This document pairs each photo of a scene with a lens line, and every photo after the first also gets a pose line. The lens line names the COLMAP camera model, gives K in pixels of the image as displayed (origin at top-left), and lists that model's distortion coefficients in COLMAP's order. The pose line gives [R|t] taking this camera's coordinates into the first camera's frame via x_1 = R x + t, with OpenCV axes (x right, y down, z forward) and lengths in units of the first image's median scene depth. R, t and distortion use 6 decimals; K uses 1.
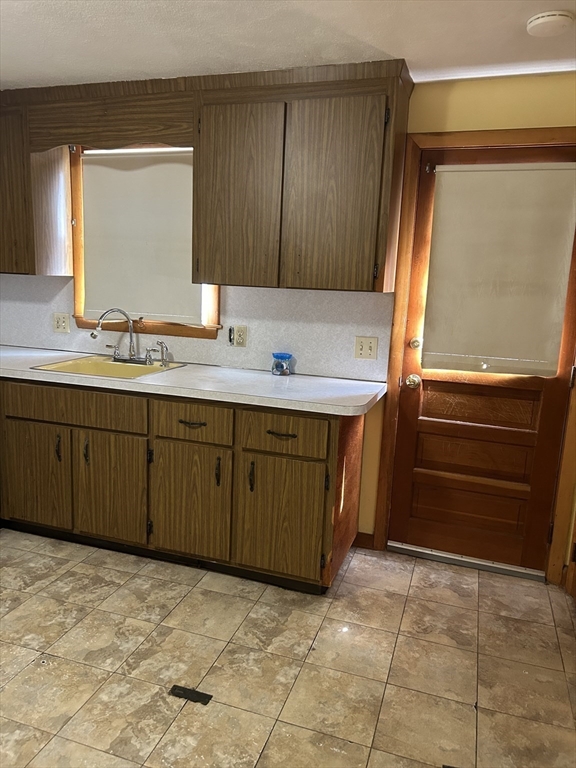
lens RADIAL K [[577.6, 0, 288.0], [0, 577.6, 384.0], [0, 0, 1]] dist [0.053394, -0.061255]
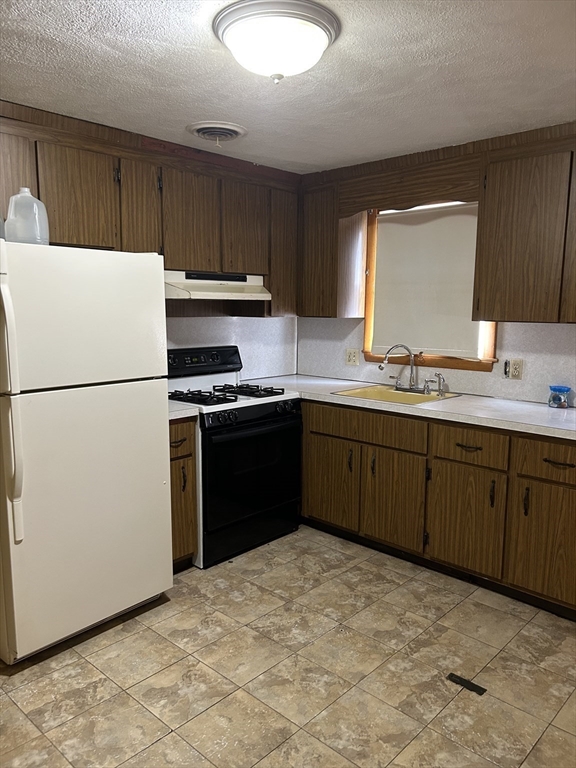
lens RADIAL K [[581.7, 0, 293.9], [0, 581.7, 384.8], [0, 0, 1]] dist [0.048381, -0.047842]
pose [[0.909731, 0.024632, -0.414467, -0.009783], [-0.049899, 0.997490, -0.050243, 0.021894], [0.412189, 0.066389, 0.908676, -0.153288]]
